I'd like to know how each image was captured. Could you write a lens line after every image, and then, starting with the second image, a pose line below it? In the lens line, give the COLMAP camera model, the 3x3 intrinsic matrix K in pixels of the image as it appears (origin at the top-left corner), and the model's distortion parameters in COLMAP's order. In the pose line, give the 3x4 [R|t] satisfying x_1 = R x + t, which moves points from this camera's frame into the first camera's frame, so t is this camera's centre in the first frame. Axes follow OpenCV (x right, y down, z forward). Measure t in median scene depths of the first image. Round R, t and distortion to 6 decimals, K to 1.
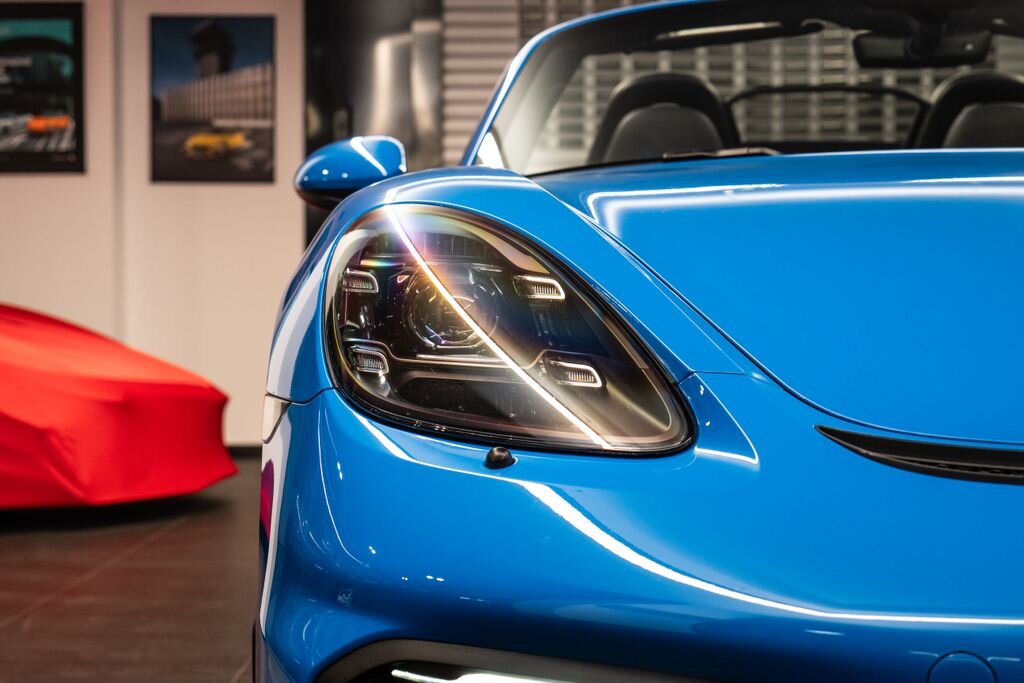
lens RADIAL K [[1834.3, 0, 508.9], [0, 1834.3, 370.2], [0, 0, 1]] dist [0.041430, 0.000000]
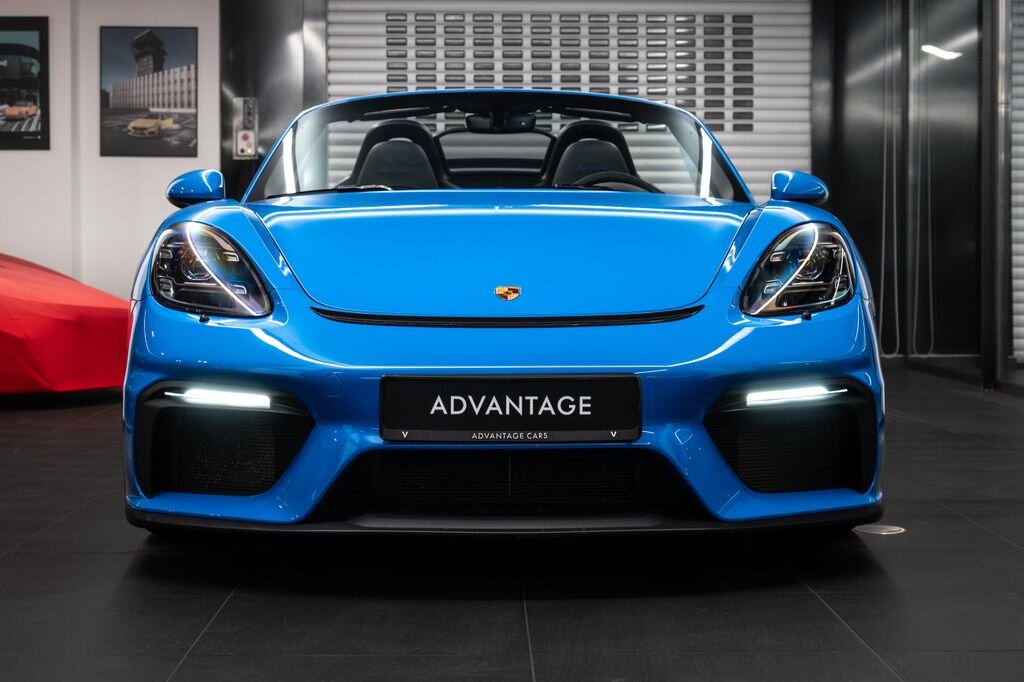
lens RADIAL K [[1834.3, 0, 511.1], [0, 1834.3, 316.8], [0, 0, 1]] dist [0.041430, 0.000000]
pose [[0.999750, 0.000996, 0.022330, 0.065330], [-0.001073, 0.999993, 0.003453, 0.006009], [-0.022326, -0.003476, 0.999745, -0.300892]]
